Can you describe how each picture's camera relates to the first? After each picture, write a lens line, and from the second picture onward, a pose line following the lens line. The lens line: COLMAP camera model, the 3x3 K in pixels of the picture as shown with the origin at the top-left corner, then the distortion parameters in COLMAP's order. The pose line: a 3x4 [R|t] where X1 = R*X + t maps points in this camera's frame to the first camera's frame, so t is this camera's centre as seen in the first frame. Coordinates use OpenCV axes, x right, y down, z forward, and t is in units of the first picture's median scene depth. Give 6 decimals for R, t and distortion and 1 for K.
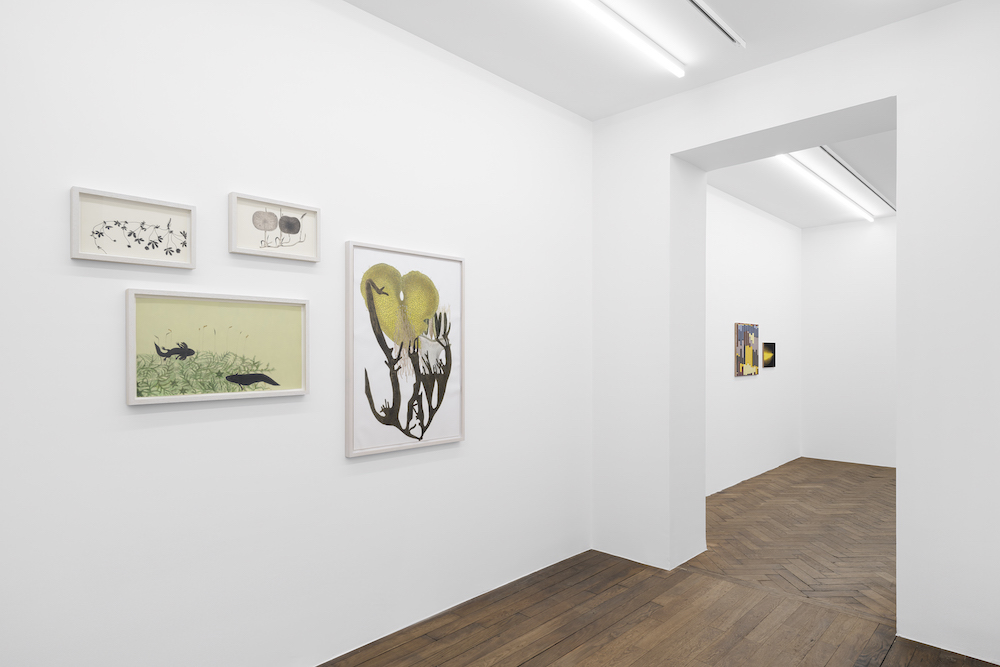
lens RADIAL K [[579.7, 0, 500.0], [0, 579.7, 333.5], [0, 0, 1]] dist [0.003153, 0.001755]
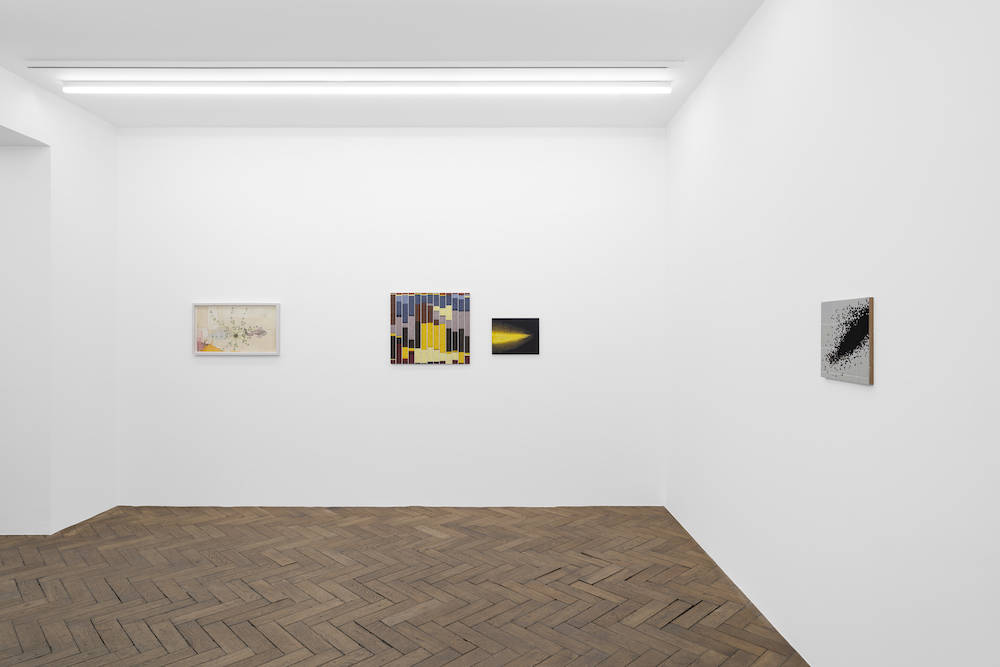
lens RADIAL K [[579.7, 0, 500.0], [0, 579.7, 333.5], [0, 0, 1]] dist [0.003153, 0.001755]
pose [[0.690605, 0.002526, -0.723227, 1.744966], [0.020279, 0.999533, 0.022856, 0.033365], [0.722948, -0.030451, 0.690232, 0.979857]]
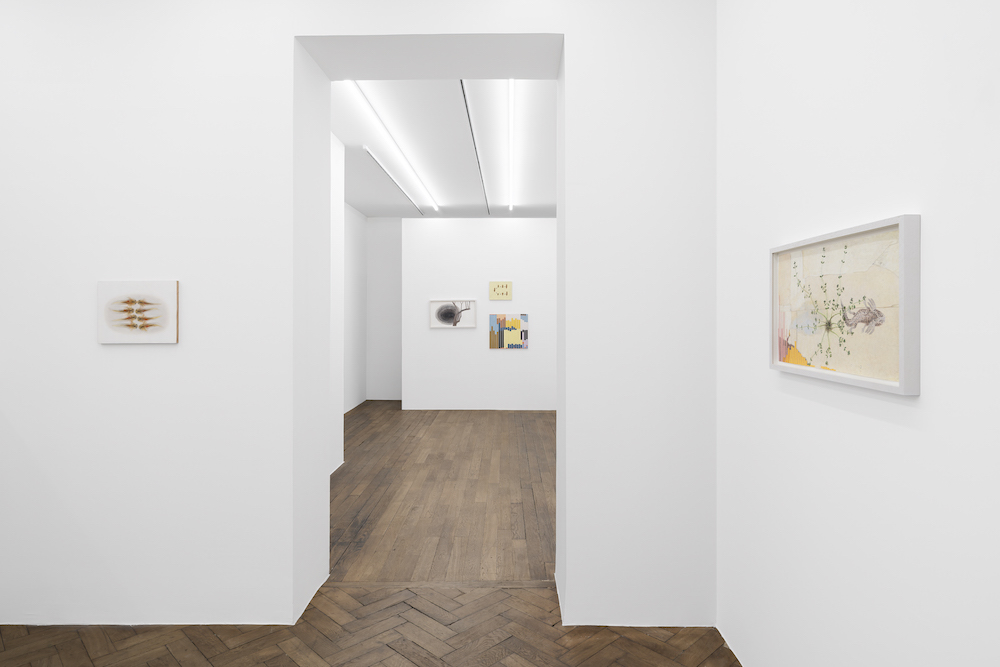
lens RADIAL K [[596.9, 0, 499.5], [0, 596.9, 313.2], [0, 0, 1]] dist [0.000756, 0.000385]
pose [[-0.729345, -0.000020, -0.684146, 0.946591], [0.022679, 0.999450, -0.024206, 0.051123], [0.683770, -0.033170, -0.728943, 1.596499]]
